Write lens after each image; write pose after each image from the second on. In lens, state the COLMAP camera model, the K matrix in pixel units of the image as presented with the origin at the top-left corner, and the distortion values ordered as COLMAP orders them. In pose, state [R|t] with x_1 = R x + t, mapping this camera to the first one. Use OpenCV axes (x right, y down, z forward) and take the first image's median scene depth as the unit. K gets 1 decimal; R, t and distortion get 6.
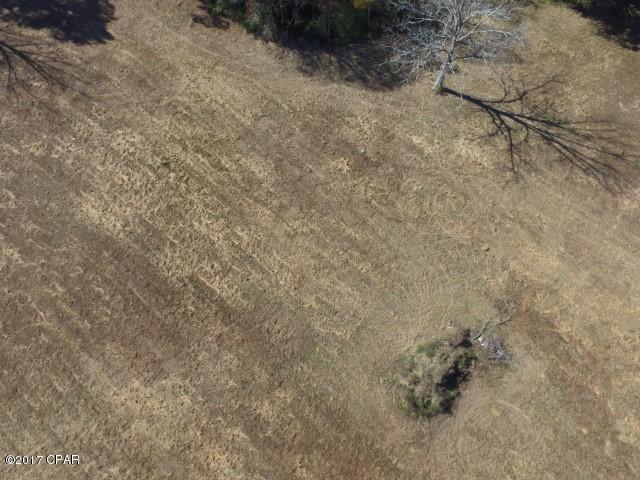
lens RADIAL K [[373.1, 0, 320.0], [0, 373.1, 240.0], [0, 0, 1]] dist [0.032327, 0.003188]
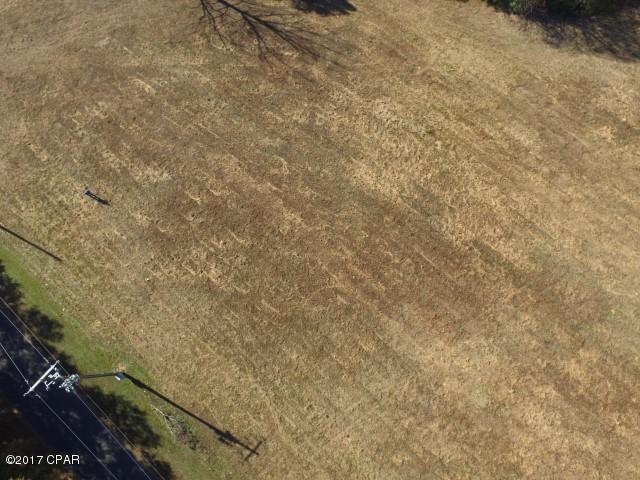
lens RADIAL K [[373.1, 0, 320.0], [0, 373.1, 240.0], [0, 0, 1]] dist [0.032327, 0.003188]
pose [[0.998687, 0.003069, 0.051144, -0.791663], [-0.002947, 0.999993, -0.002453, 0.096400], [-0.051151, 0.002299, 0.998688, 0.006401]]
